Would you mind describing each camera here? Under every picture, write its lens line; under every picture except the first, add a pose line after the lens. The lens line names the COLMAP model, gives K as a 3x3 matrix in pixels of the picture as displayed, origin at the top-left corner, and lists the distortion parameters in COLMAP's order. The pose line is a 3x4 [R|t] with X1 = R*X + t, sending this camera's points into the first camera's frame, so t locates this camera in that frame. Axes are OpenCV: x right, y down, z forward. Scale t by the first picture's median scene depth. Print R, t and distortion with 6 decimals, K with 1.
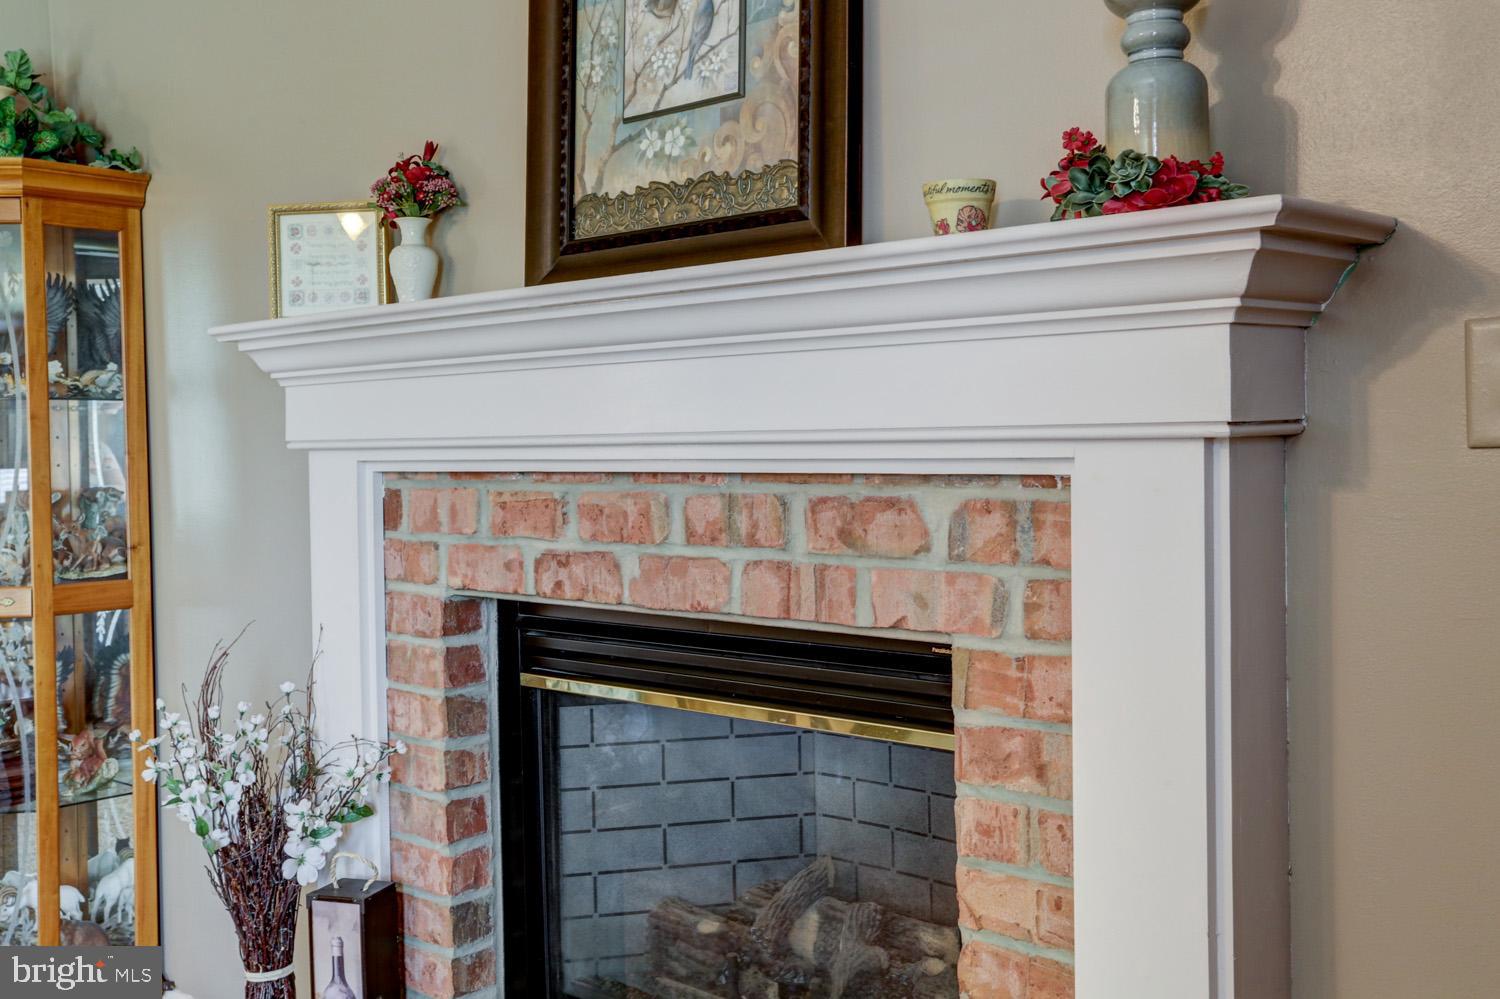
lens RADIAL K [[1468.4, 0, 744.7], [0, 1468.4, 477.8], [0, 0, 1]] dist [0.027978, 0.000000]
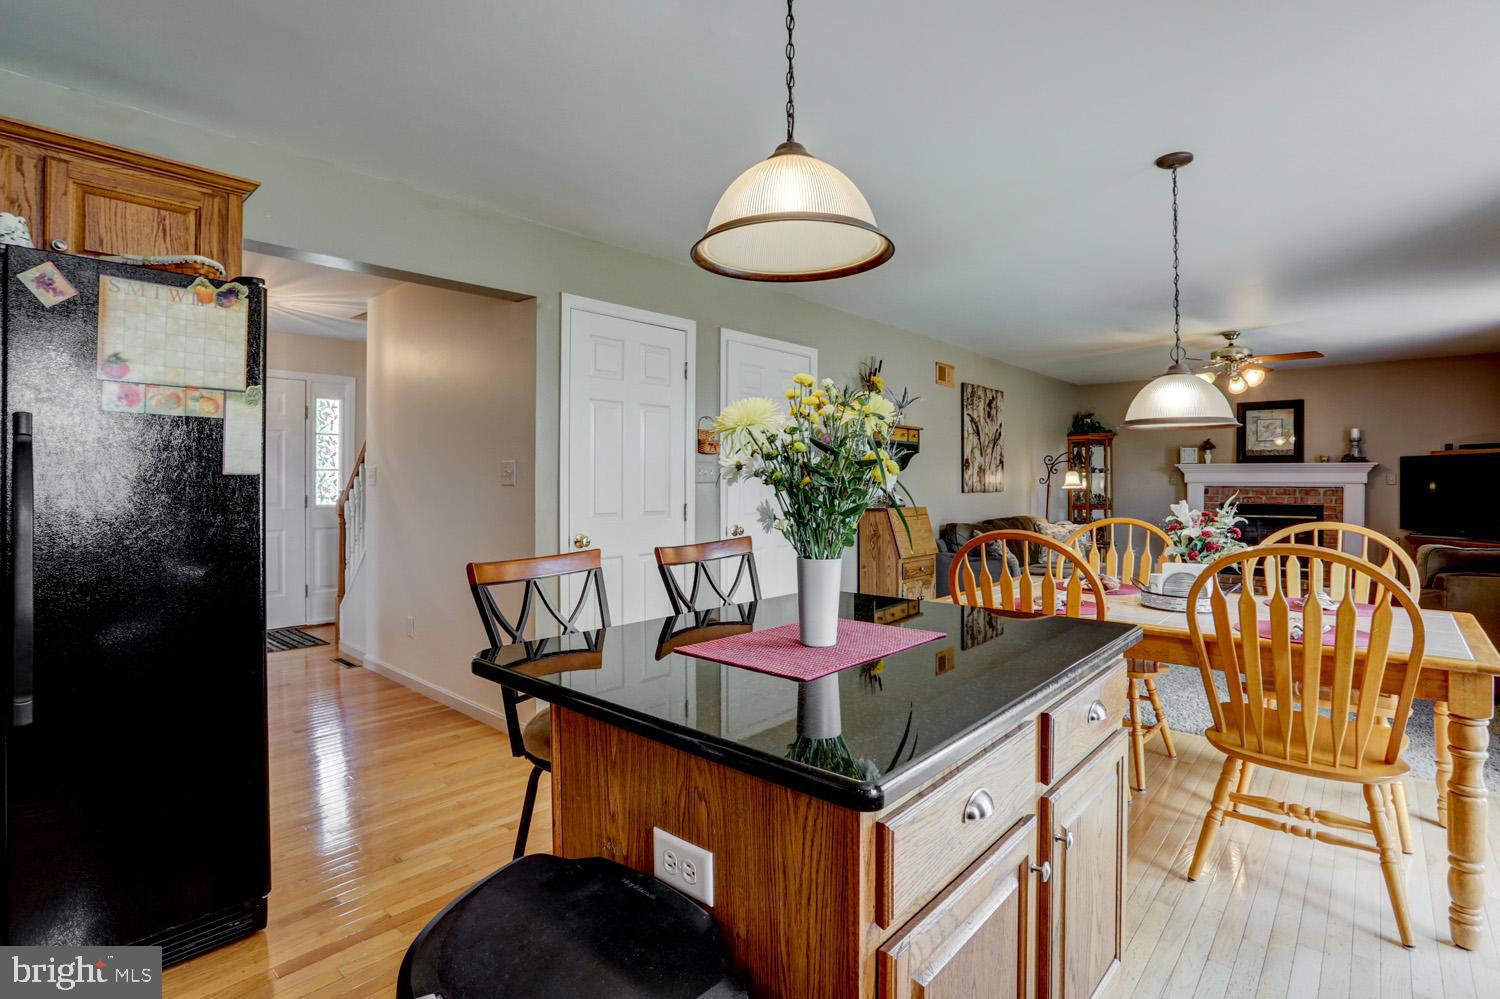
lens RADIAL K [[738.4, 0, 744.2], [0, 738.4, 480.2], [0, 0, 1]] dist [-0.069936, 0.026935]
pose [[0.999825, 0.018561, 0.002167, -2.920437], [-0.018508, 0.999575, -0.022510, 0.103573], [-0.002583, 0.022466, 0.999744, -2.891331]]
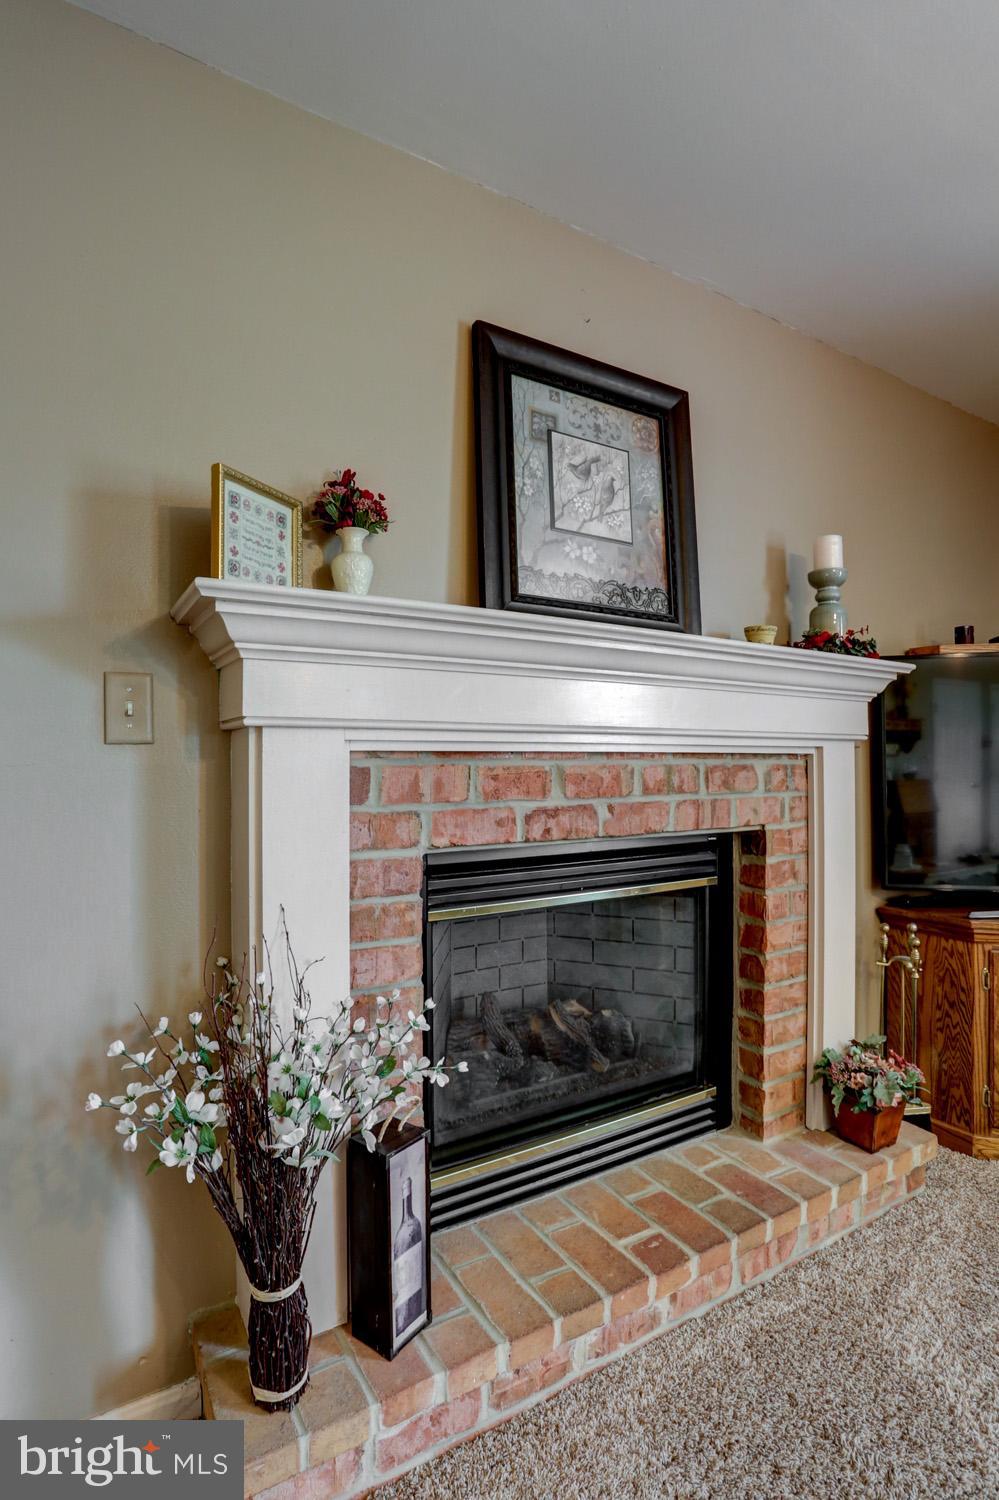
lens RADIAL K [[738.4, 0, 488.0], [0, 738.4, 754.7], [0, 0, 1]] dist [-0.069936, 0.026935]
pose [[0.297215, 0.028801, 0.954376, -0.881004], [0.024656, 0.998980, -0.037825, 0.025797], [-0.954492, 0.034773, 0.296202, 0.887600]]
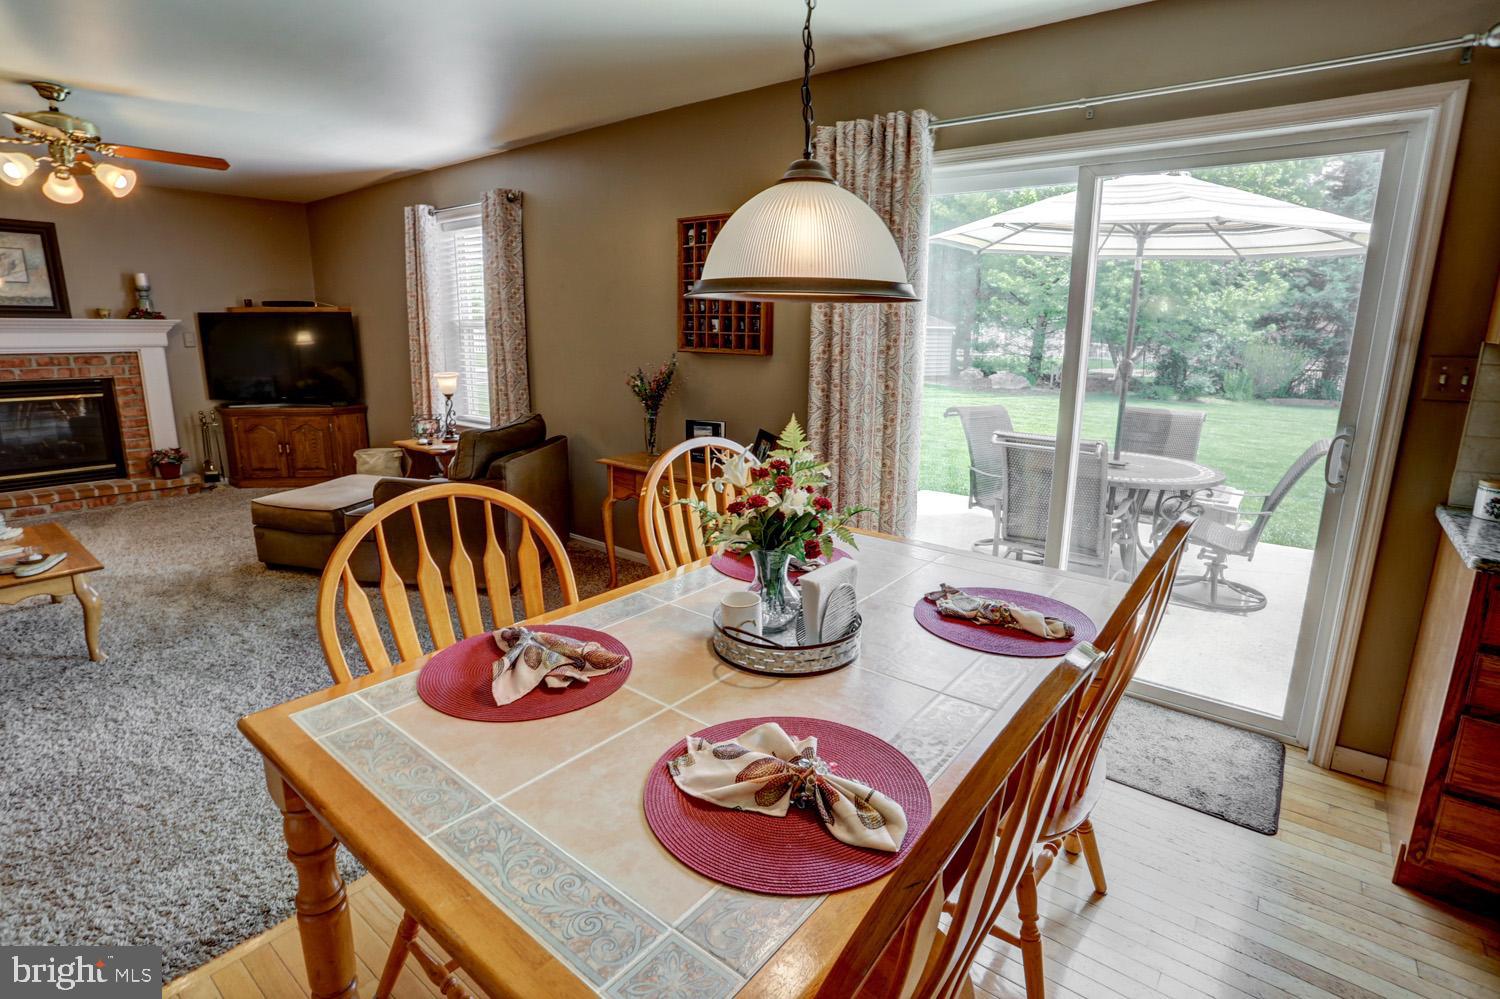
lens RADIAL K [[738.4, 0, 755.1], [0, 738.4, 479.4], [0, 0, 1]] dist [-0.069936, 0.026935]
pose [[-0.062502, -0.189813, 0.979829, -2.789606], [0.015112, 0.981456, 0.191092, -0.005388], [-0.997930, 0.026751, -0.058475, -1.466772]]
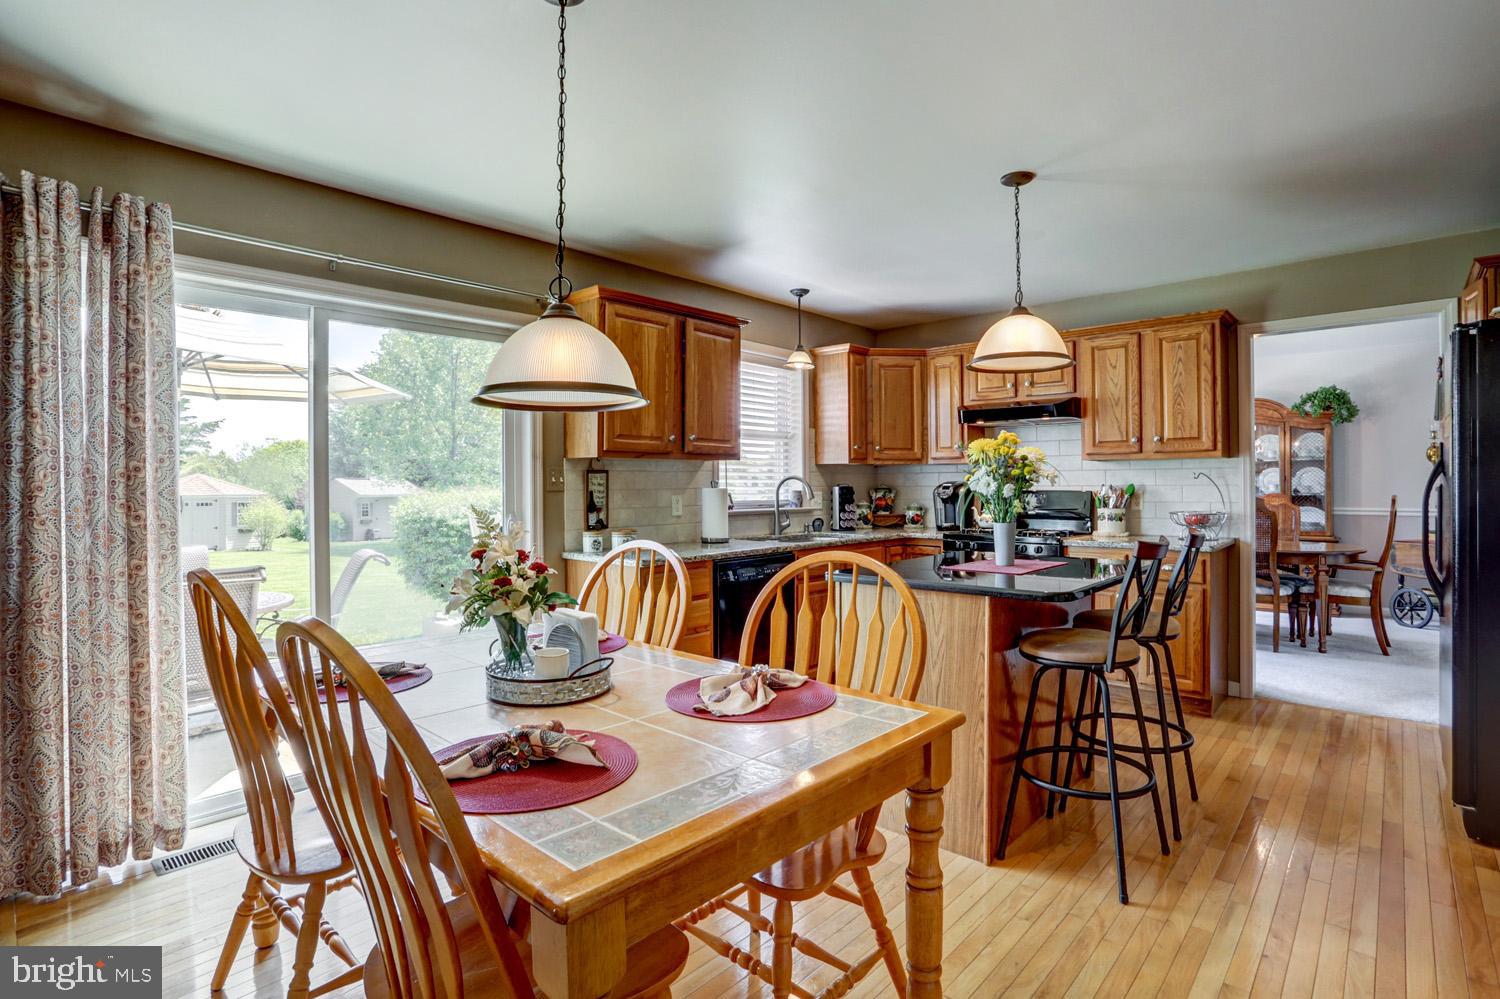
lens RADIAL K [[738.4, 0, 771.8], [0, 738.4, 475.2], [0, 0, 1]] dist [-0.069936, 0.026935]
pose [[-0.999709, 0.023757, -0.004300, -2.383022], [0.023706, 0.999653, 0.011496, 0.041917], [0.004572, 0.011390, -0.999925, -0.721828]]
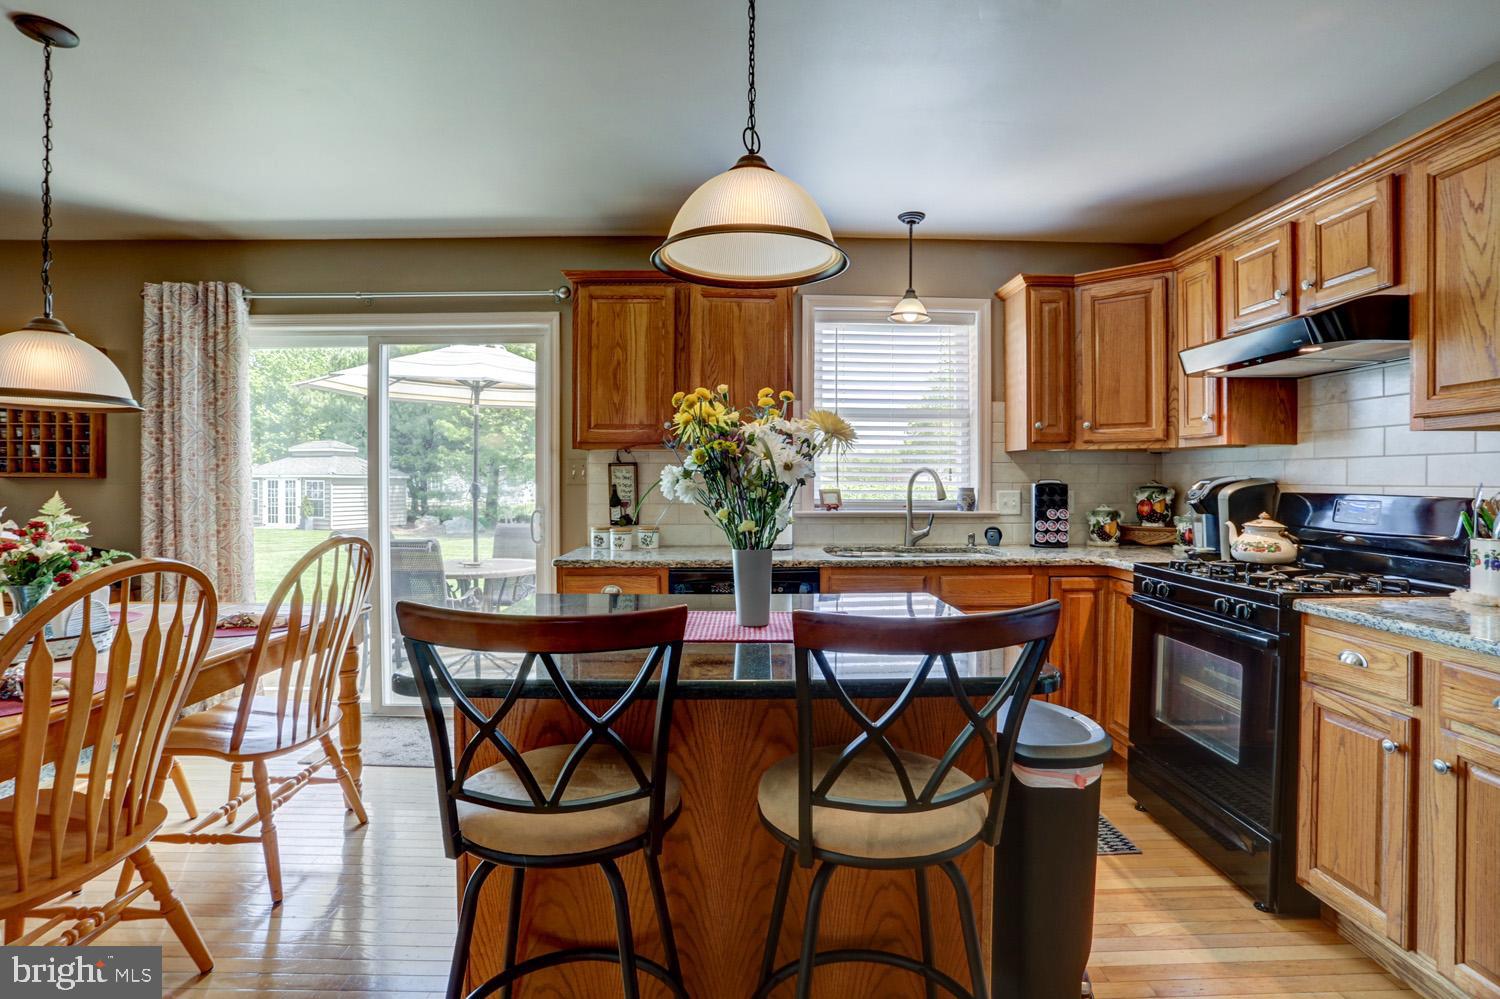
lens RADIAL K [[738.4, 0, 758.0], [0, 738.4, 481.1], [0, 0, 1]] dist [-0.069936, 0.026935]
pose [[-0.683283, 0.014805, 0.730003, -3.449191], [0.028165, 0.999585, 0.006090, 0.082102], [-0.729610, 0.024722, -0.683417, -1.593557]]
